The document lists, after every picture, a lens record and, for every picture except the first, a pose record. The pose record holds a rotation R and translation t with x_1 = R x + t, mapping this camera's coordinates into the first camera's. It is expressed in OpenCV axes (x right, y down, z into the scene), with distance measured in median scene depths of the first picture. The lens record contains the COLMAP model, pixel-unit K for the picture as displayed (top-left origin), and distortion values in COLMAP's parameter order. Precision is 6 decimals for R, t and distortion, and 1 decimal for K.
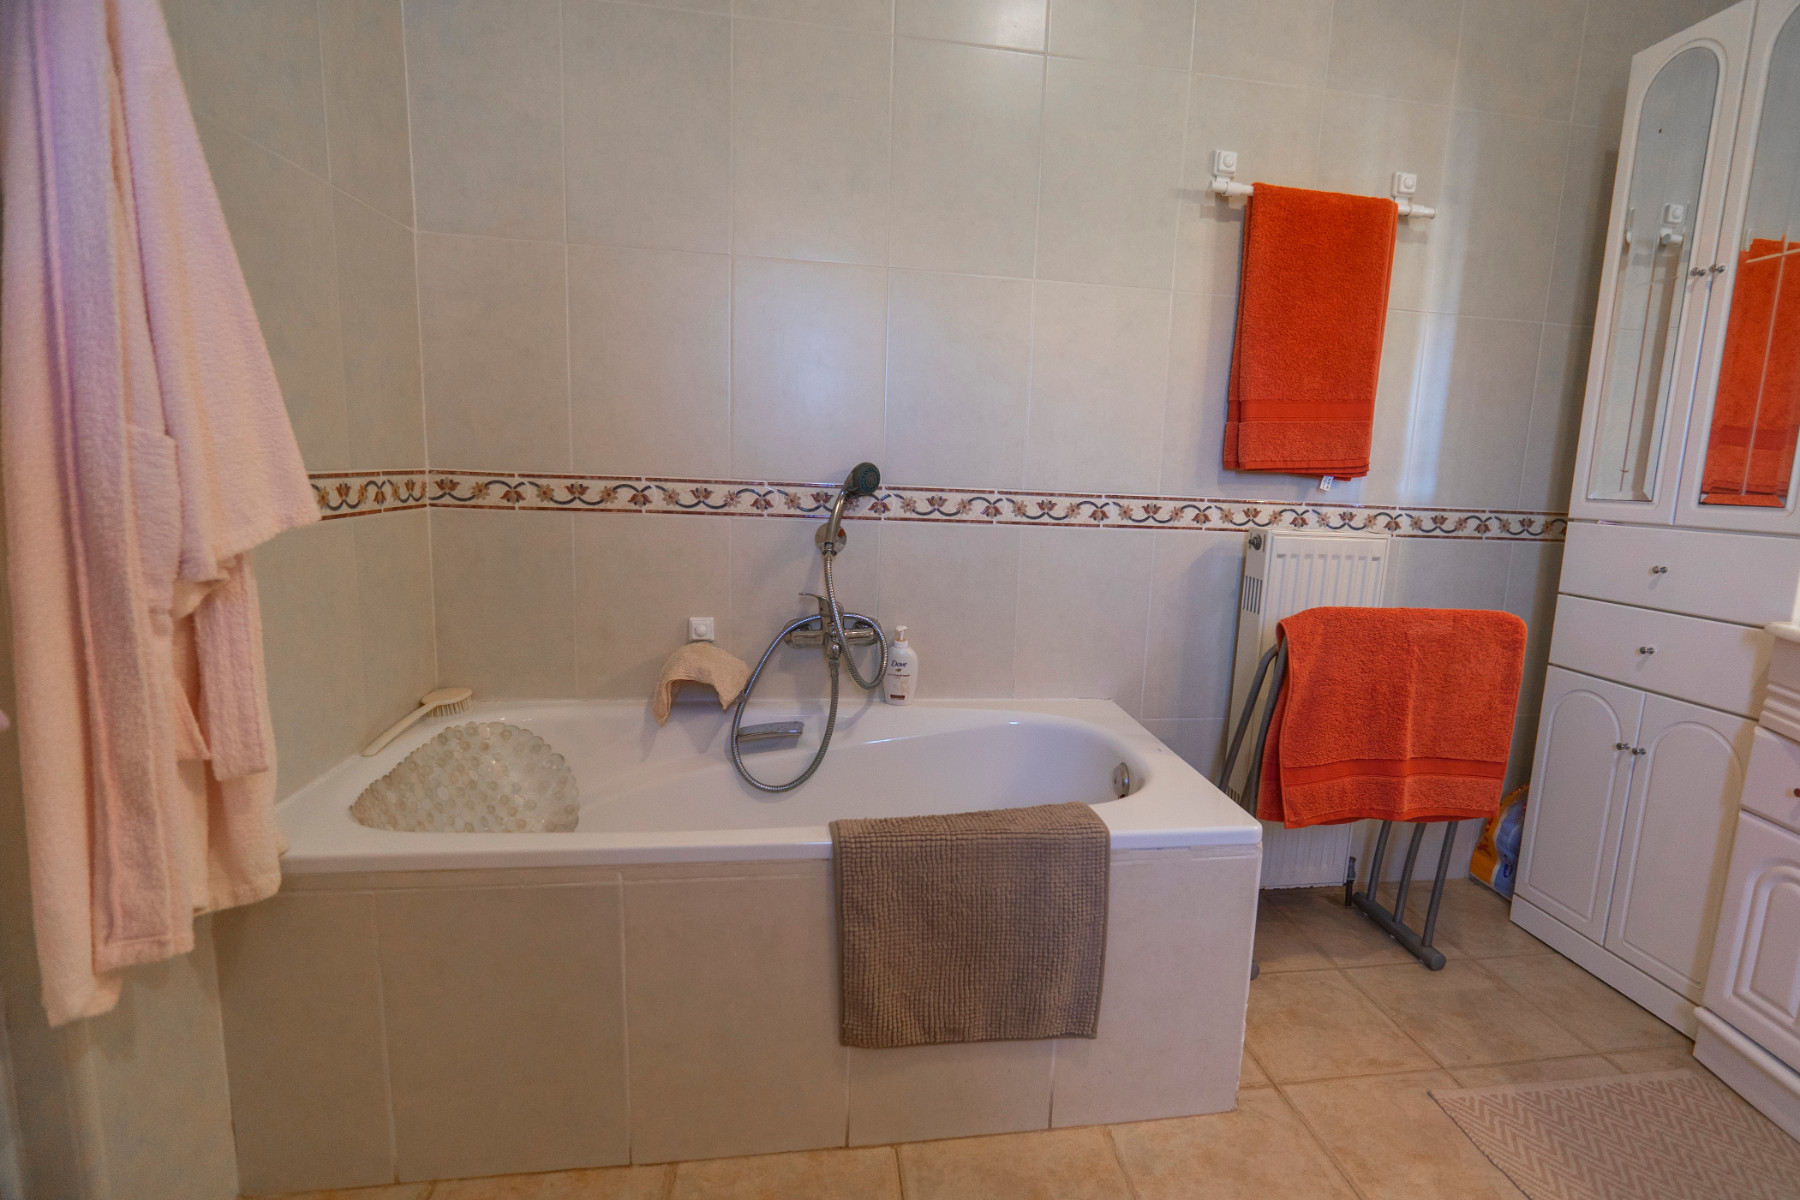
lens RADIAL K [[875.9, 0, 968.3], [0, 875.9, 612.9], [0, 0, 1]] dist [-0.019312, 0.005642]
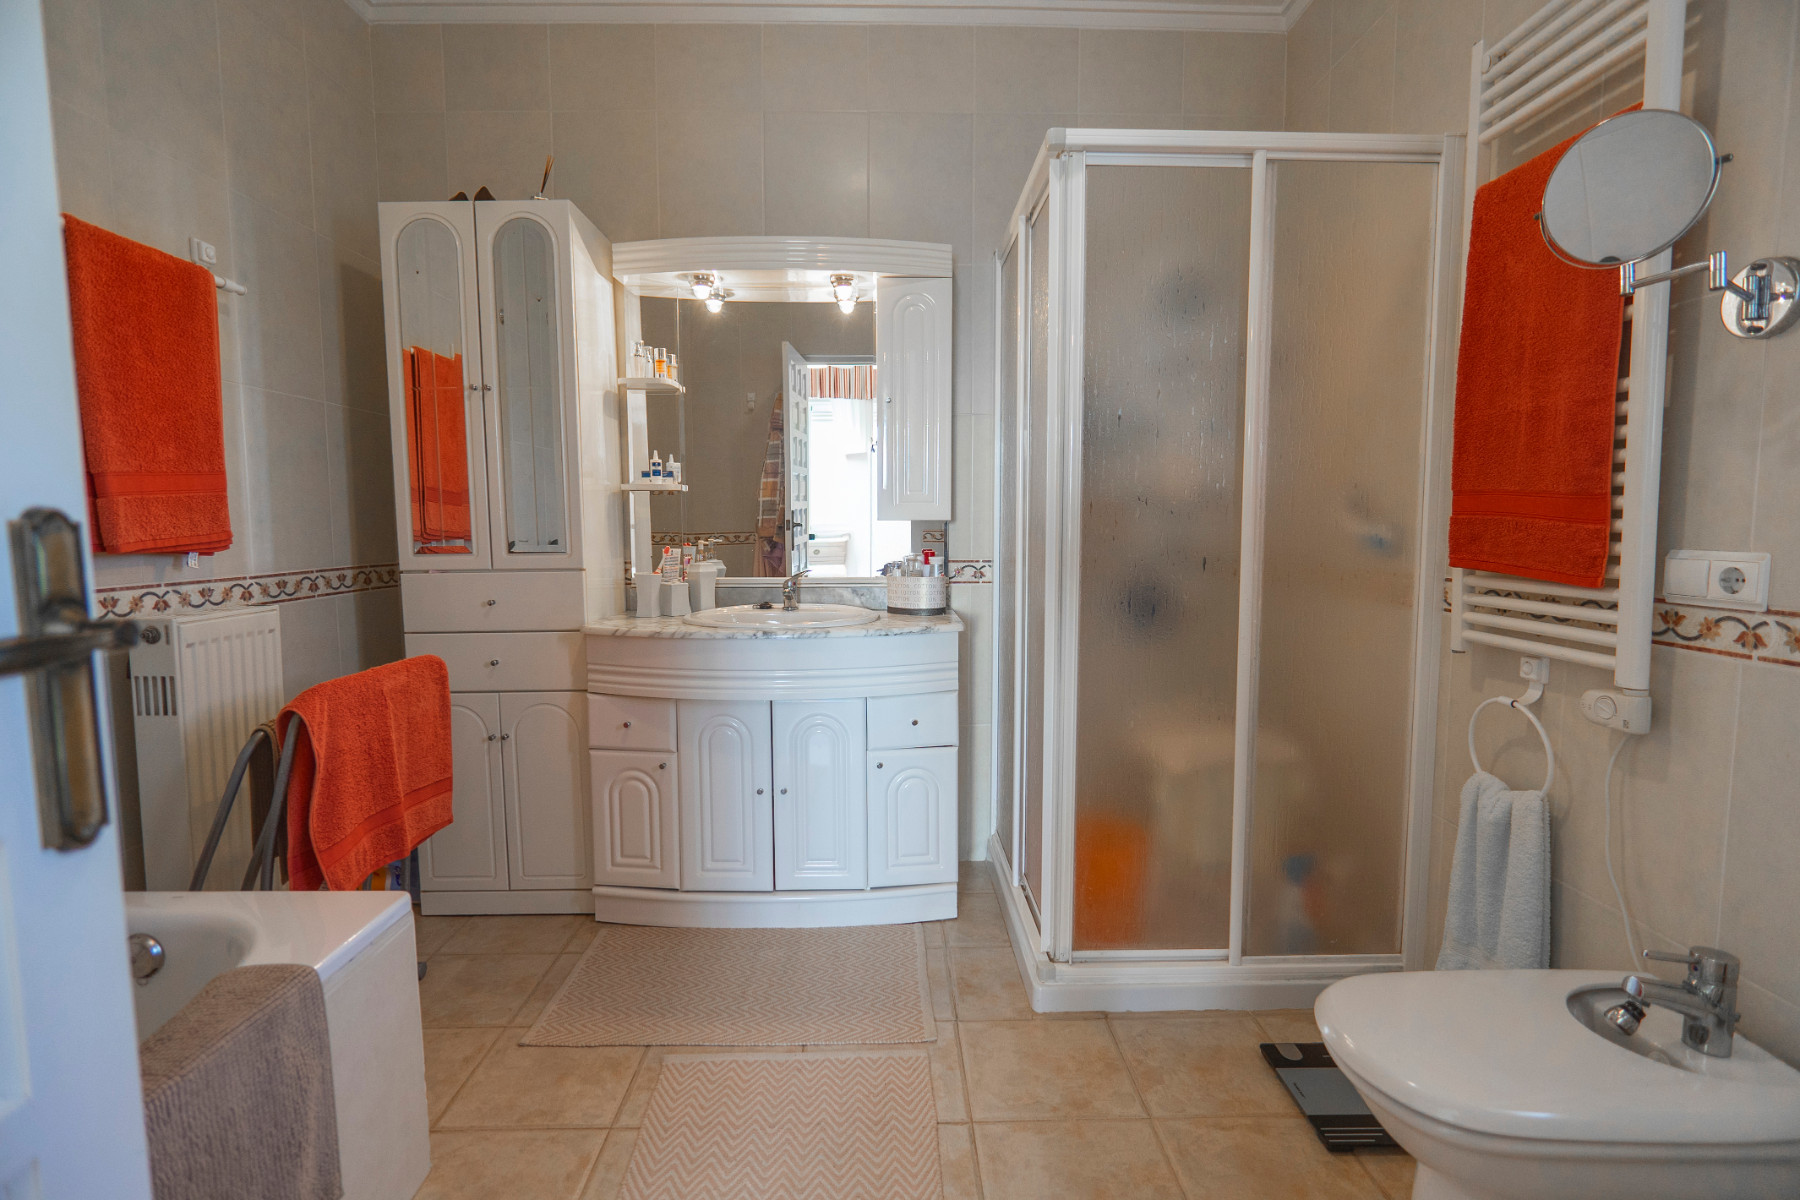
lens RADIAL K [[875.9, 0, 904.5], [0, 875.9, 594.3], [0, 0, 1]] dist [-0.019312, 0.005642]
pose [[0.143726, -0.125225, 0.981663, -0.425513], [0.168114, 0.980633, 0.100480, -0.086995], [-0.975234, 0.150590, 0.161995, 0.138470]]
